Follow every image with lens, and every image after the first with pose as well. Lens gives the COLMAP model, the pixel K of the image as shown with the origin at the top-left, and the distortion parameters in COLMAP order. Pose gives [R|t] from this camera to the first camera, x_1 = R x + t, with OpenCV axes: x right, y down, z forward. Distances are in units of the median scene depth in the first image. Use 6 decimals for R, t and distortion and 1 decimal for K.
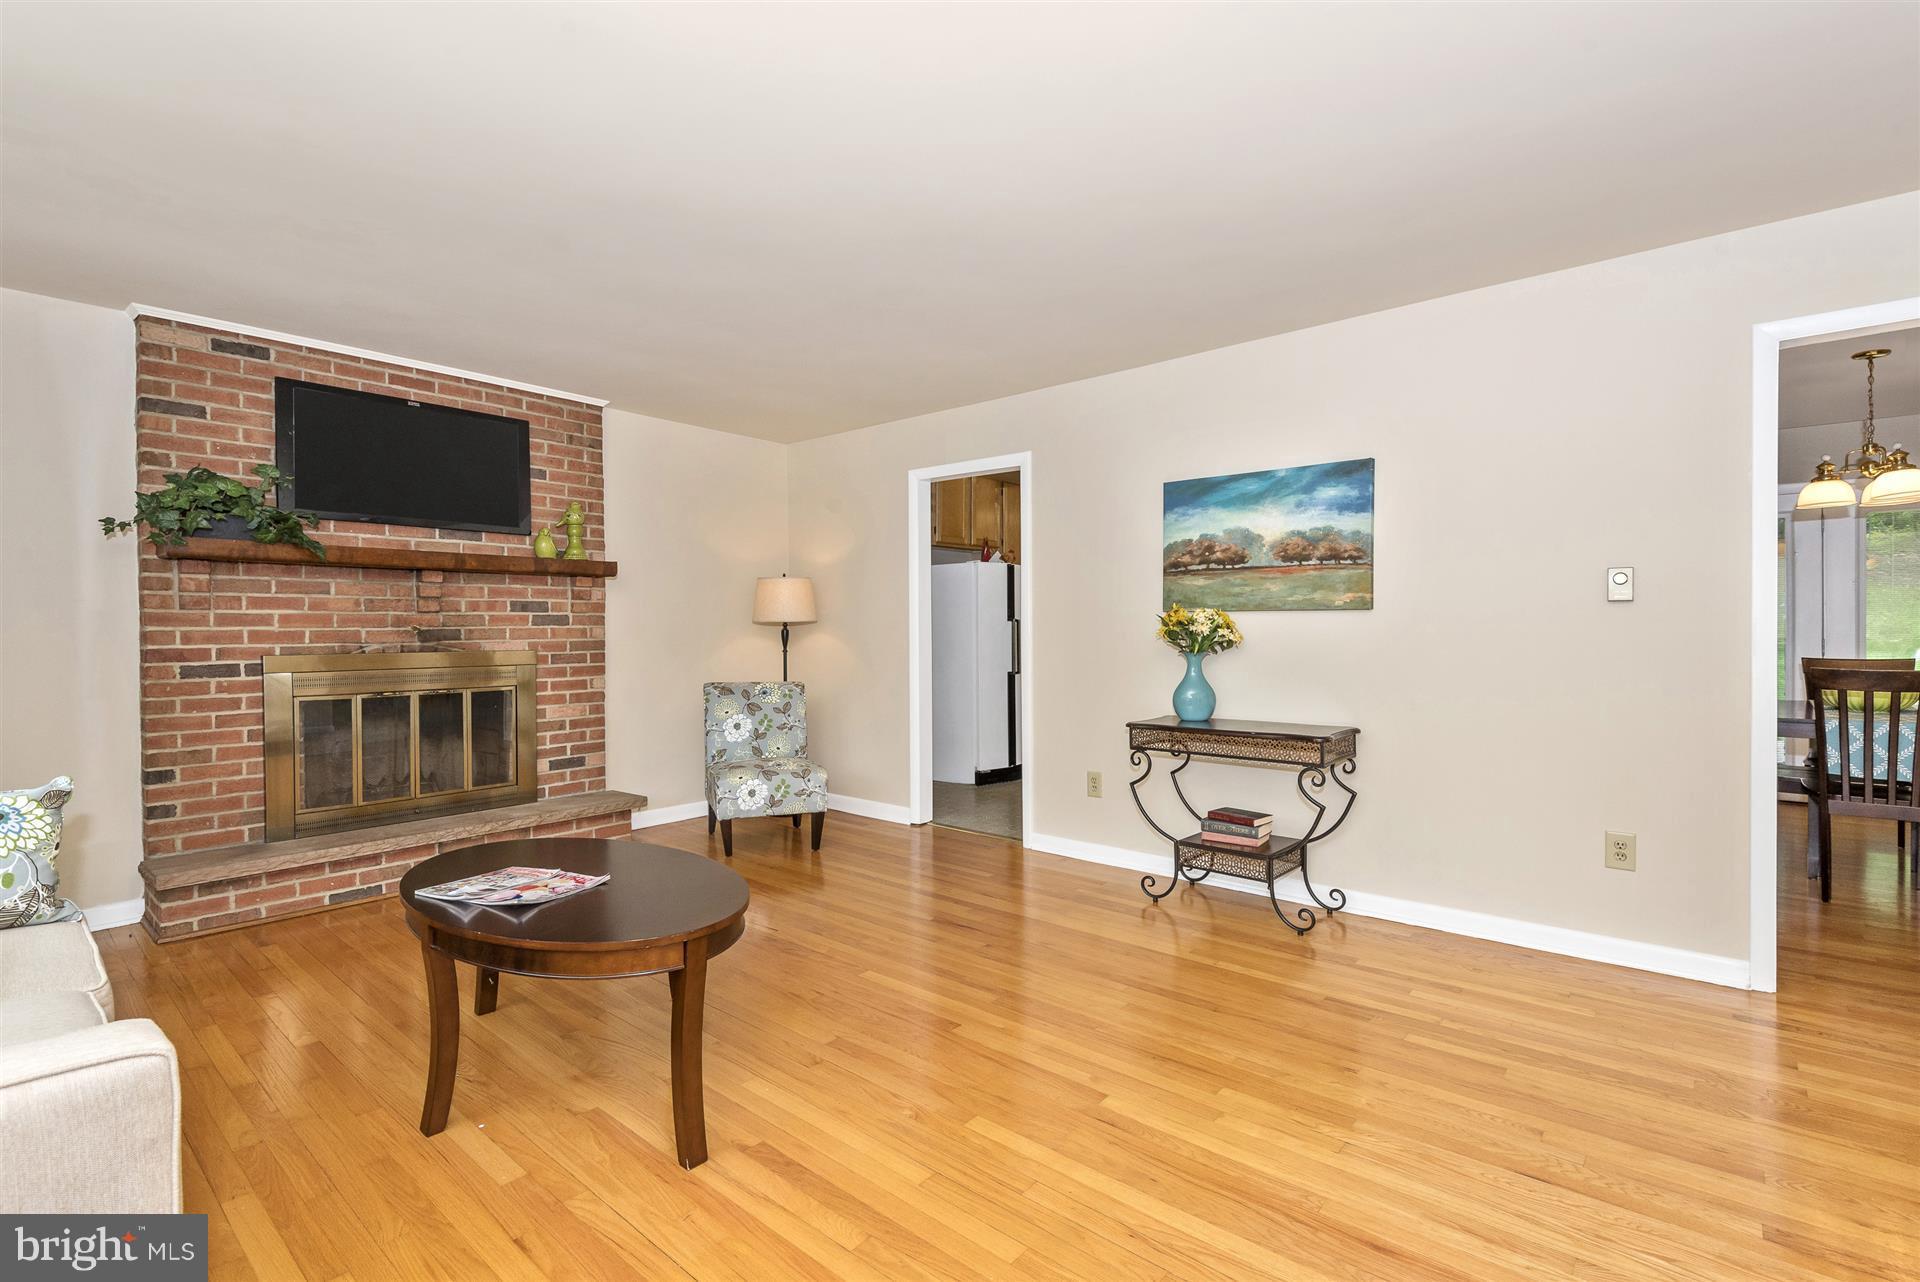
lens RADIAL K [[879.2, 0, 962.6], [0, 879.2, 630.3], [0, 0, 1]] dist [0.054903, -0.030721]
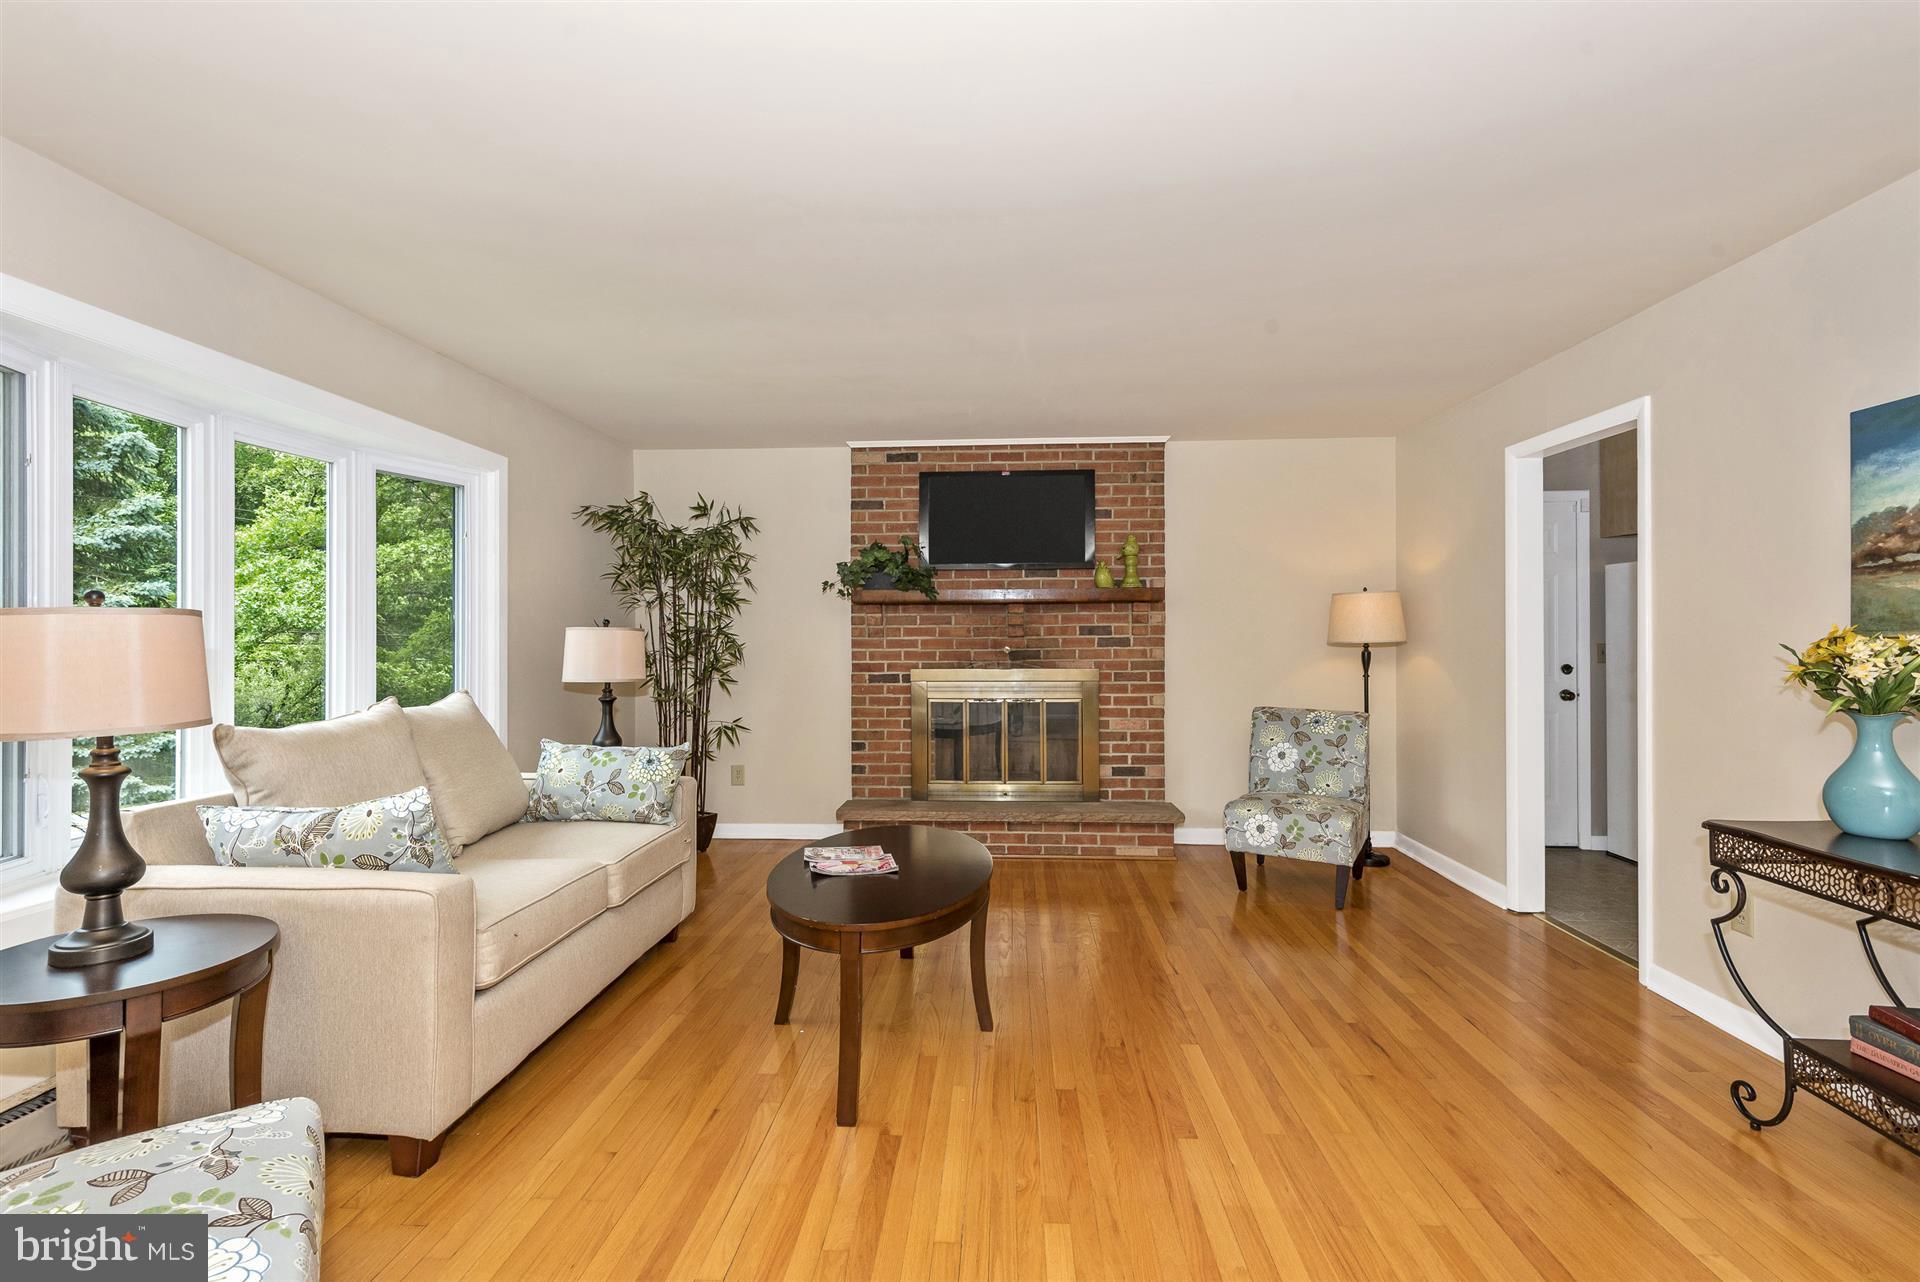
lens RADIAL K [[879.2, 0, 962.6], [0, 879.2, 630.3], [0, 0, 1]] dist [0.054903, -0.030721]
pose [[0.607391, -0.004450, -0.794390, 0.314600], [-0.000019, 0.999984, -0.005616, -0.020690], [0.794403, 0.003427, 0.607381, 0.174815]]
